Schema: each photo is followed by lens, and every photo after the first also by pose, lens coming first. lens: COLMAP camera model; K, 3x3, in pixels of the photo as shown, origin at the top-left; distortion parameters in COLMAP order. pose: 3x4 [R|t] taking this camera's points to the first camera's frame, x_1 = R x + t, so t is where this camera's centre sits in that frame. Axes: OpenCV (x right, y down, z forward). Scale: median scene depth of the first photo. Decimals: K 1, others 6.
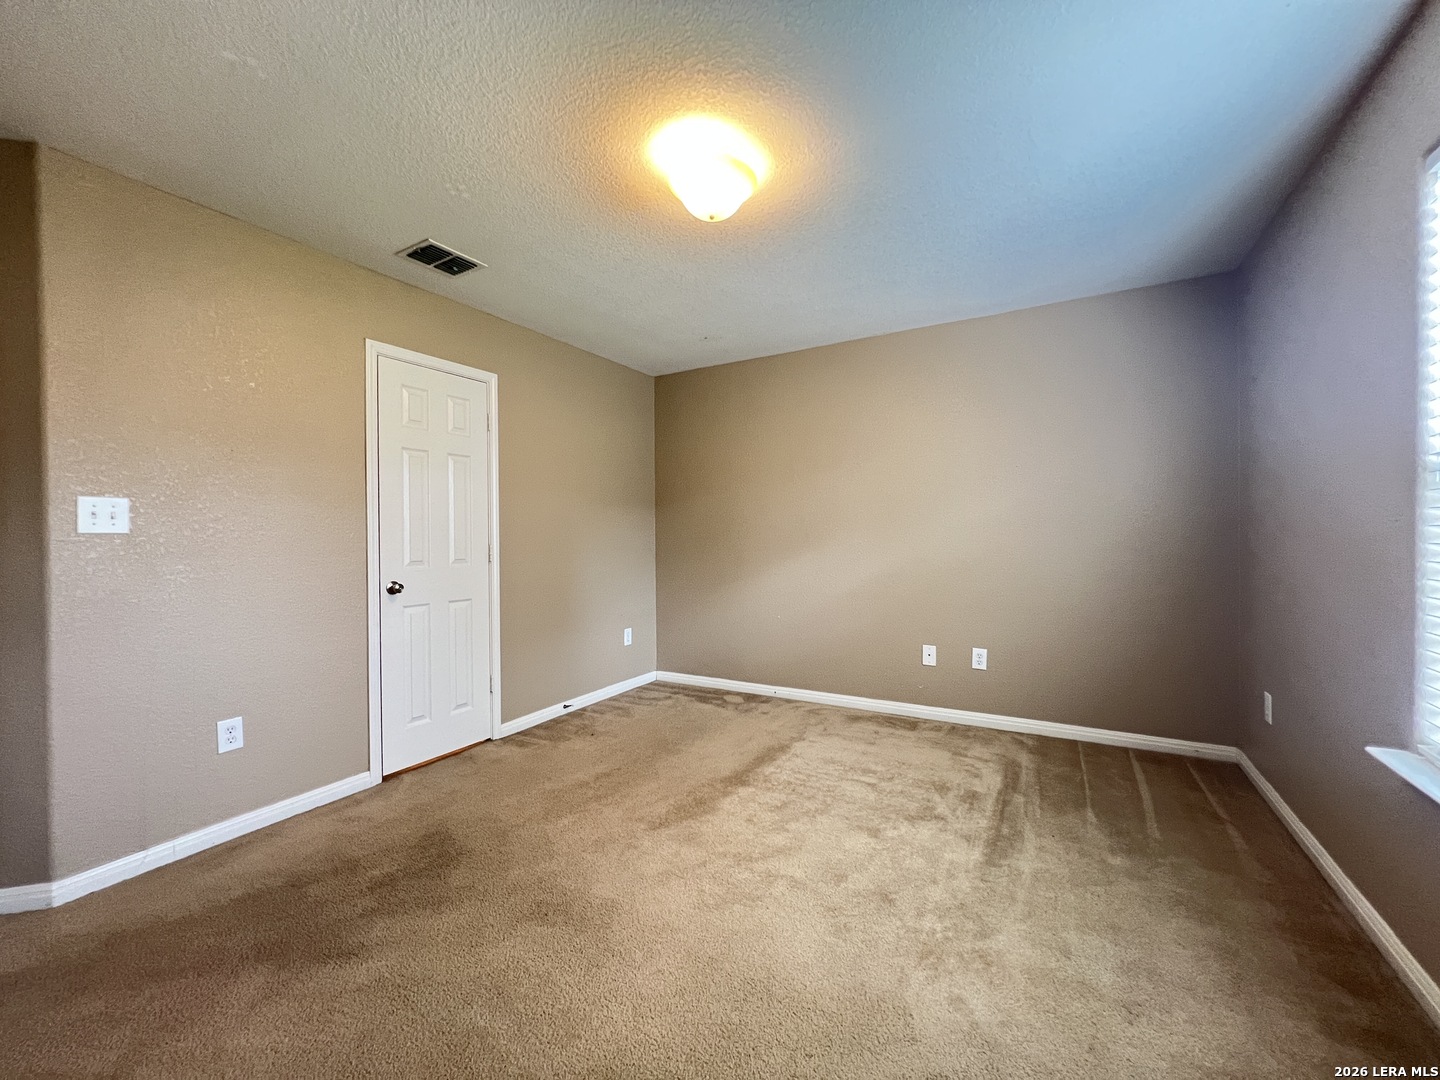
lens RADIAL K [[579.3, 0, 717.3], [0, 579.3, 539.1], [0, 0, 1]] dist [-0.001576, 0.000408]
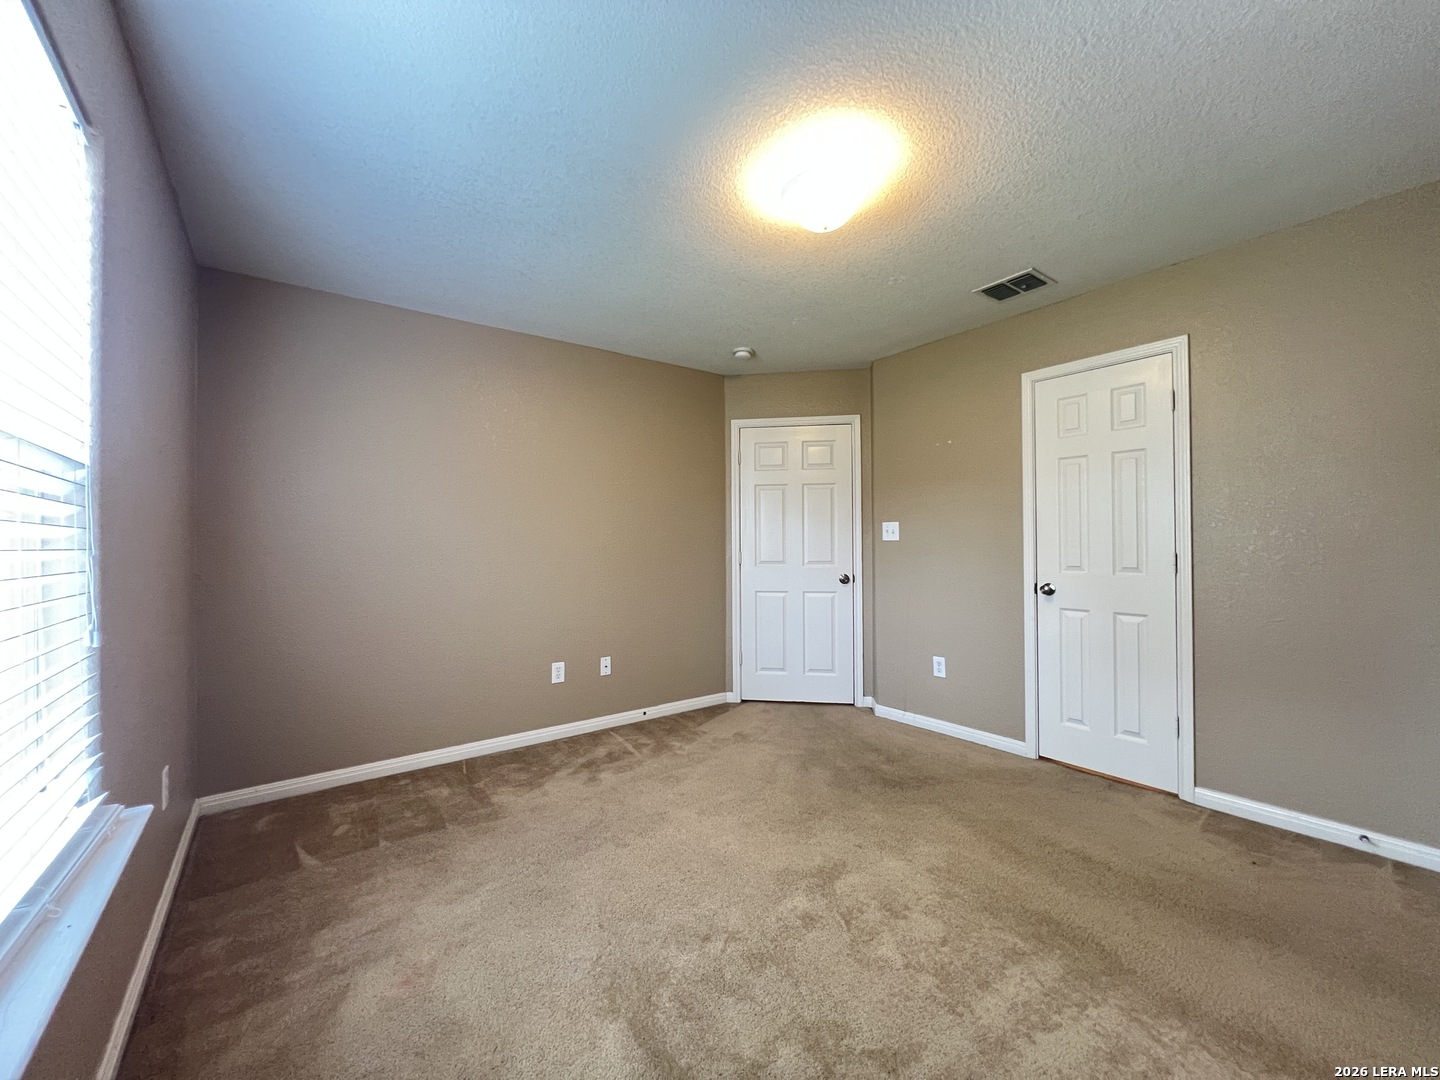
lens RADIAL K [[579.3, 0, 717.3], [0, 579.3, 539.1], [0, 0, 1]] dist [-0.001576, 0.000408]
pose [[-0.393976, 0.004577, -0.919109, 0.718239], [0.006956, 0.999974, 0.001998, -0.017542], [0.919094, -0.005607, -0.393998, 0.890588]]
